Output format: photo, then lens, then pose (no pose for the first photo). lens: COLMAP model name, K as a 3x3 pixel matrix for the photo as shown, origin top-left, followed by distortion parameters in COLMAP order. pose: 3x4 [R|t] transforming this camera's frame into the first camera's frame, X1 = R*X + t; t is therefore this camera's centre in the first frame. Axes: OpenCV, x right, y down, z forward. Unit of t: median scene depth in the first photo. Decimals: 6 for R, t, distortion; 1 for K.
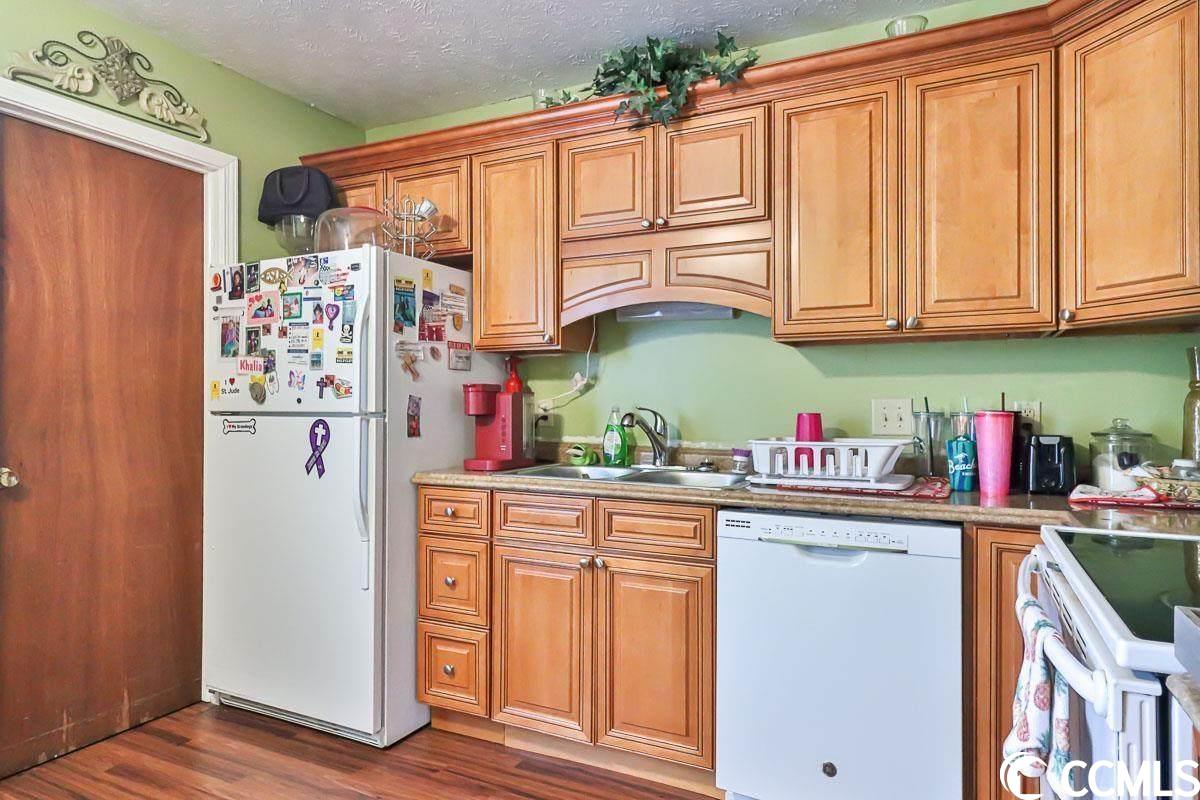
lens RADIAL K [[711.6, 0, 622.7], [0, 711.6, 397.2], [0, 0, 1]] dist [0.010198, -0.000403]
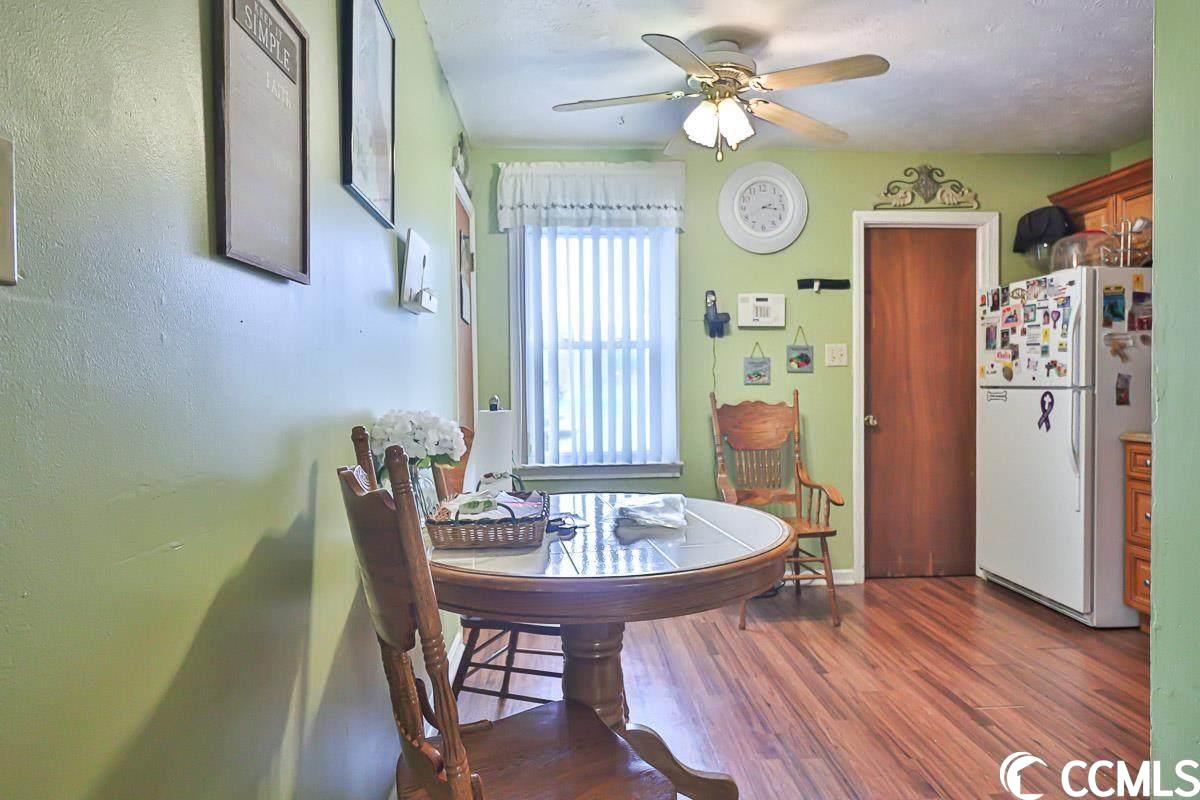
lens RADIAL K [[711.6, 0, 600.2], [0, 711.6, 396.5], [0, 0, 1]] dist [0.010198, -0.000403]
pose [[0.478564, 0.012225, -0.877968, 0.400391], [0.014047, 0.999669, 0.021576, -0.002071], [0.877940, -0.022659, 0.478233, -0.472270]]
